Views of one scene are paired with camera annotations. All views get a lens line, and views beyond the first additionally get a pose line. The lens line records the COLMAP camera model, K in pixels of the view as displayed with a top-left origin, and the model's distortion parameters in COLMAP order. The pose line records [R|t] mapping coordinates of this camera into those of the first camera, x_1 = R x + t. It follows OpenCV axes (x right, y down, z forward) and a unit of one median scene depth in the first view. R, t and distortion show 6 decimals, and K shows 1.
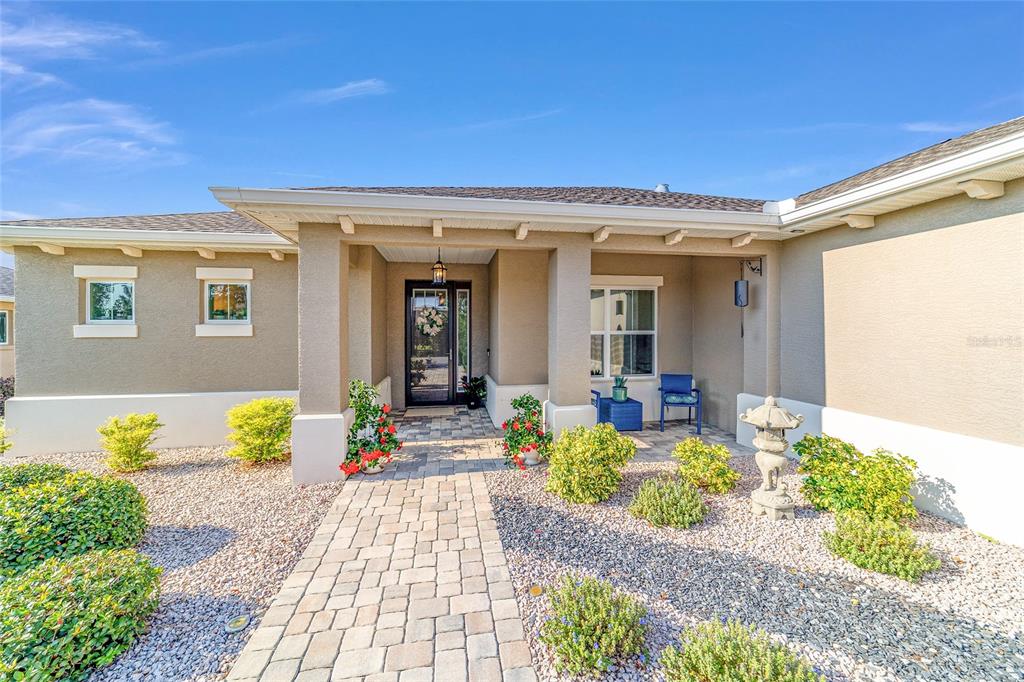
lens RADIAL K [[401.9, 0, 510.0], [0, 401.9, 327.7], [0, 0, 1]] dist [0.001845, 0.000306]
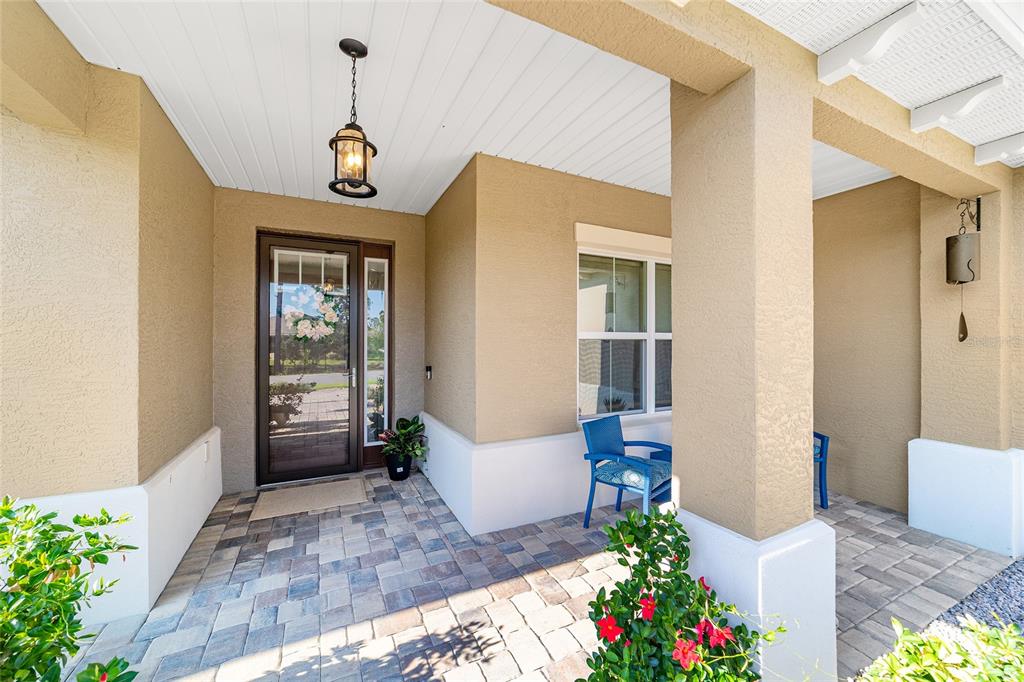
lens RADIAL K [[399.5, 0, 513.0], [0, 399.5, 335.4], [0, 0, 1]] dist [0.000668, 0.000041]
pose [[0.956772, 0.002295, 0.290830, -0.120567], [0.000547, 0.999953, -0.009691, 0.018540], [-0.290838, 0.009431, 0.956726, 0.518681]]
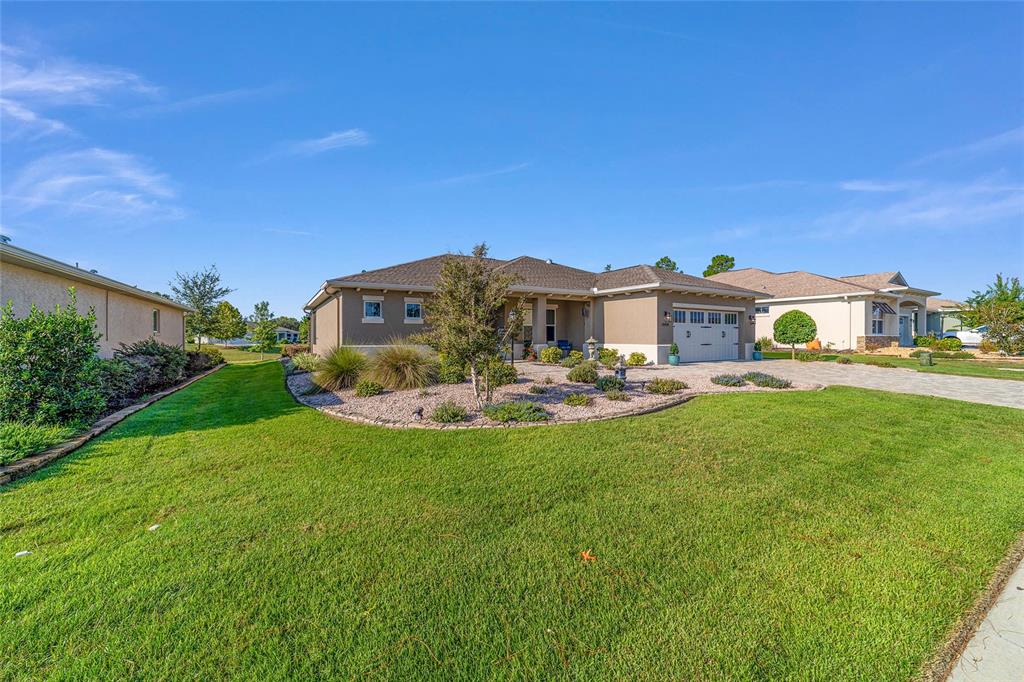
lens RADIAL K [[393.8, 0, 511.6], [0, 393.8, 336.7], [0, 0, 1]] dist [-0.020374, -0.011425]
pose [[0.930373, 0.001113, 0.366612, -0.906502], [-0.001874, 0.999997, 0.001721, 0.087030], [-0.366609, -0.002288, 0.930372, -1.392958]]
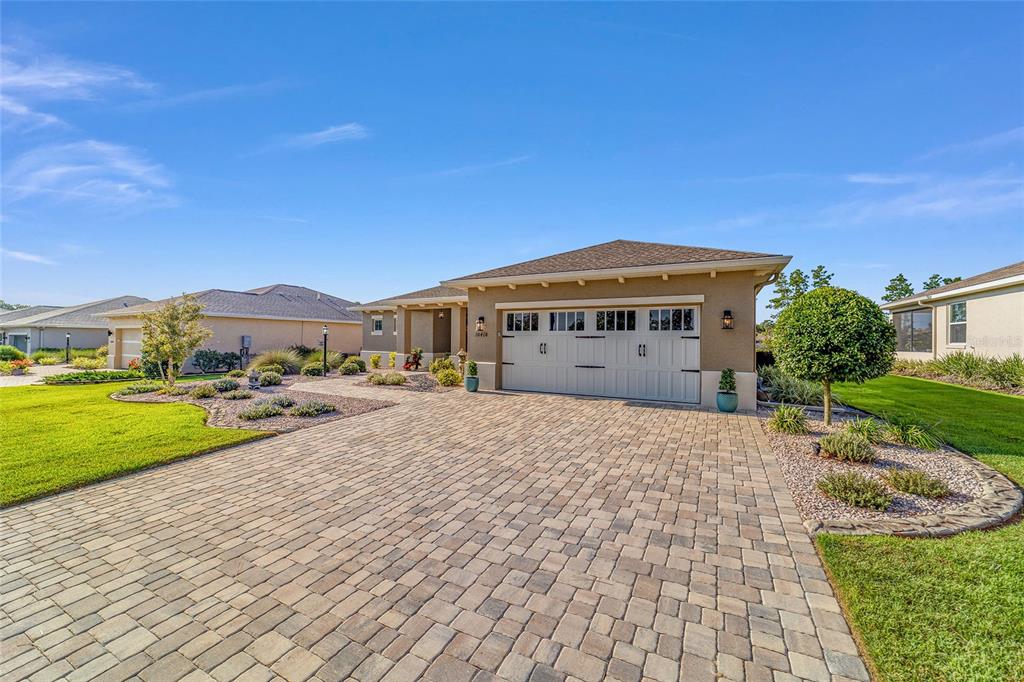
lens RADIAL K [[393.9, 0, 510.0], [0, 393.9, 339.9], [0, 0, 1]] dist [-0.018876, 0.009339]
pose [[0.796653, 0.008201, -0.604381, 1.709810], [-0.008170, 0.999963, 0.002800, 0.038849], [0.604381, 0.002707, 0.796691, -0.894889]]
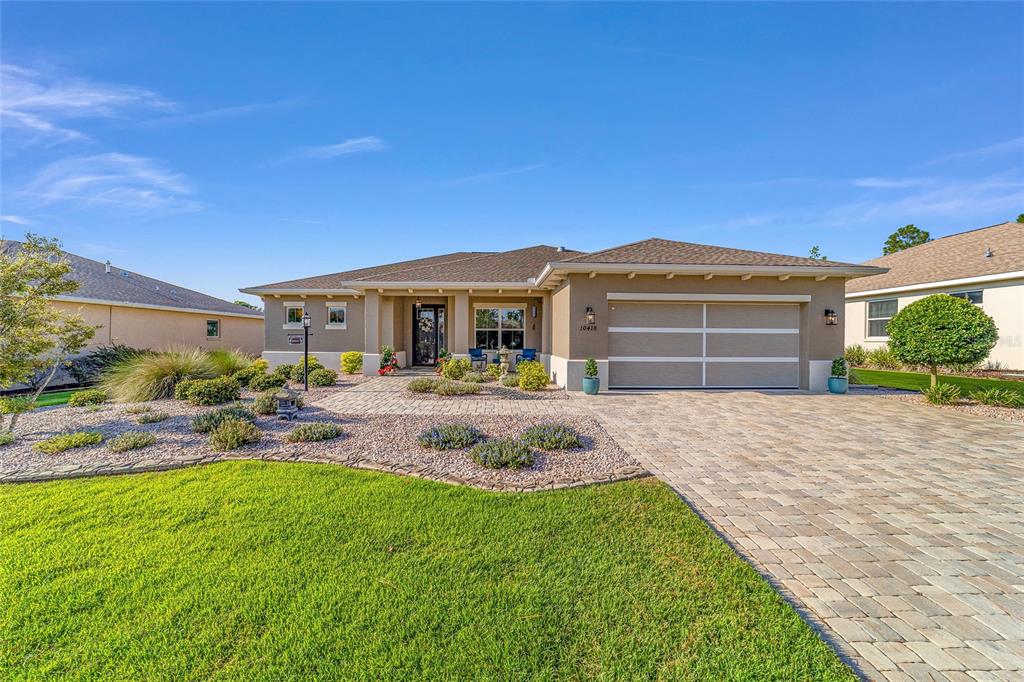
lens RADIAL K [[395.0, 0, 509.9], [0, 395.0, 344.8], [0, 0, 1]] dist [-0.018649, 0.009257]
pose [[0.992747, 0.008242, -0.119940, 0.554754], [-0.006301, 0.999843, 0.016551, 0.059333], [0.120058, -0.015675, 0.992643, -1.100191]]
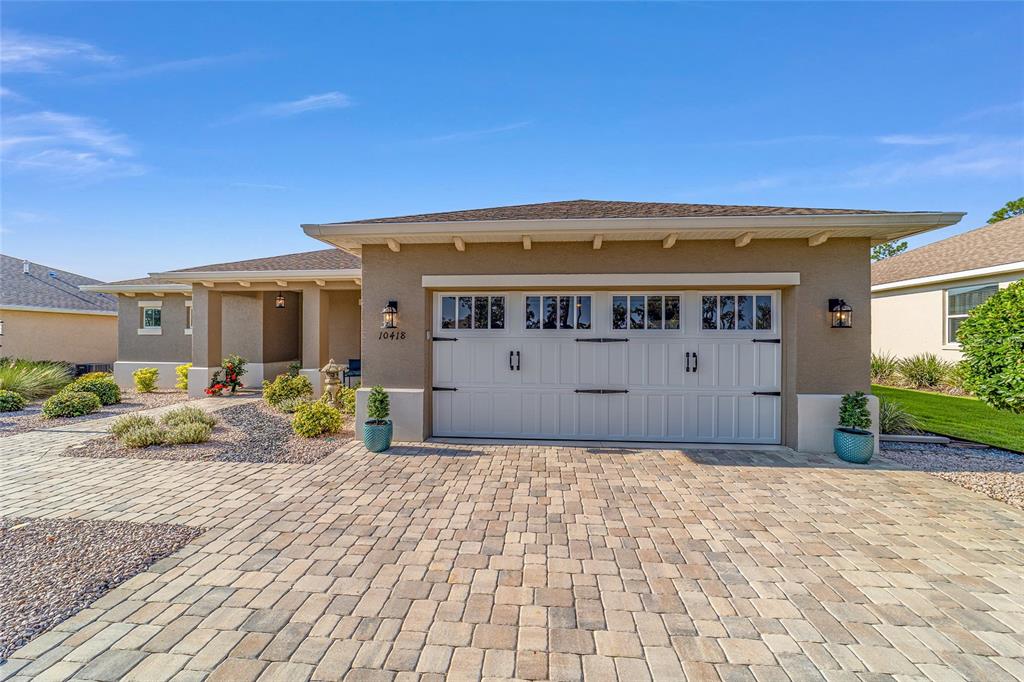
lens RADIAL K [[393.9, 0, 510.0], [0, 393.9, 339.9], [0, 0, 1]] dist [-0.018876, 0.009339]
pose [[0.969923, 0.005959, -0.243338, 1.099383], [-0.004929, 0.999976, 0.004845, 0.026606], [0.243361, -0.003499, 0.969930, -0.439288]]
